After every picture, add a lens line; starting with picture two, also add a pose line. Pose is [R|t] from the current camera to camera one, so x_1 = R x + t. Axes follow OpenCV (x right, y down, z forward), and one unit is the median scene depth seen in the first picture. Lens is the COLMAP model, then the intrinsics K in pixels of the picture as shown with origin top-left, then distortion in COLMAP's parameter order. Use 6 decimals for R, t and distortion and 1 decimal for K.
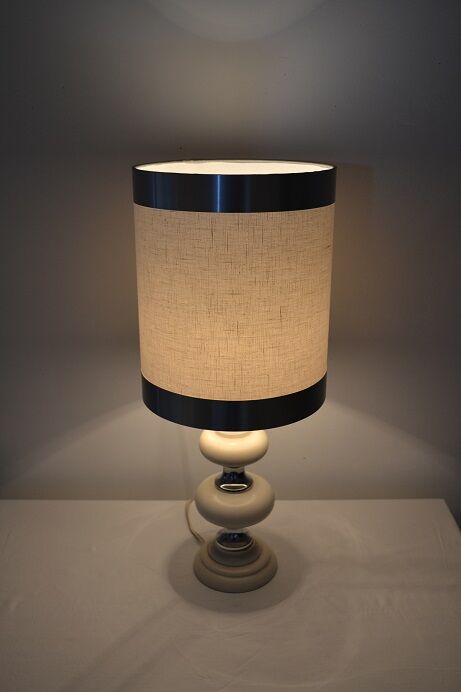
lens RADIAL K [[694.4, 0, 232.4], [0, 694.4, 347.6], [0, 0, 1]] dist [-0.001464, 0.000000]
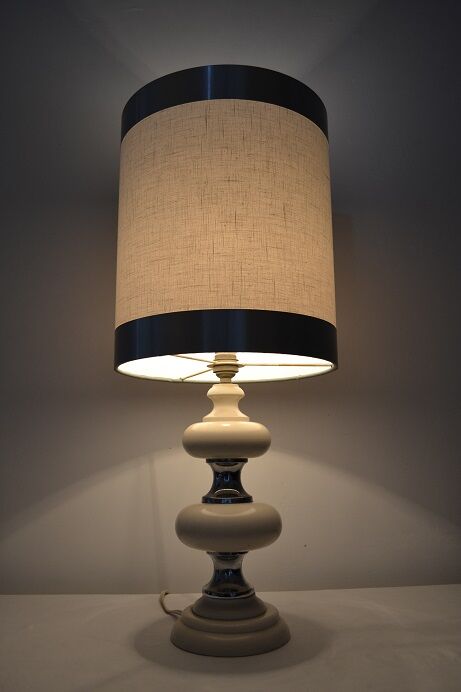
lens RADIAL K [[588.7, 0, 226.5], [0, 588.7, 346.4], [0, 0, 1]] dist [-0.051926, 0.027809]
pose [[0.998796, 0.001478, 0.049037, -0.036955], [0.022538, 0.873990, -0.485421, 0.440529], [-0.043575, 0.485941, 0.872904, 0.437996]]
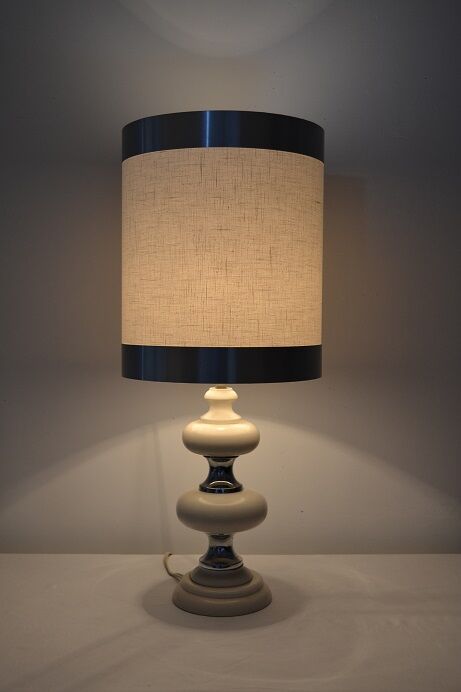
lens RADIAL K [[834.3, 0, 232.3], [0, 834.3, 344.8], [0, 0, 1]] dist [0.015247, 0.000000]
pose [[0.999876, 0.005928, 0.014559, -0.000040], [-0.001476, 0.957490, -0.288462, 0.399576], [-0.015650, 0.288405, 0.957381, -0.078426]]
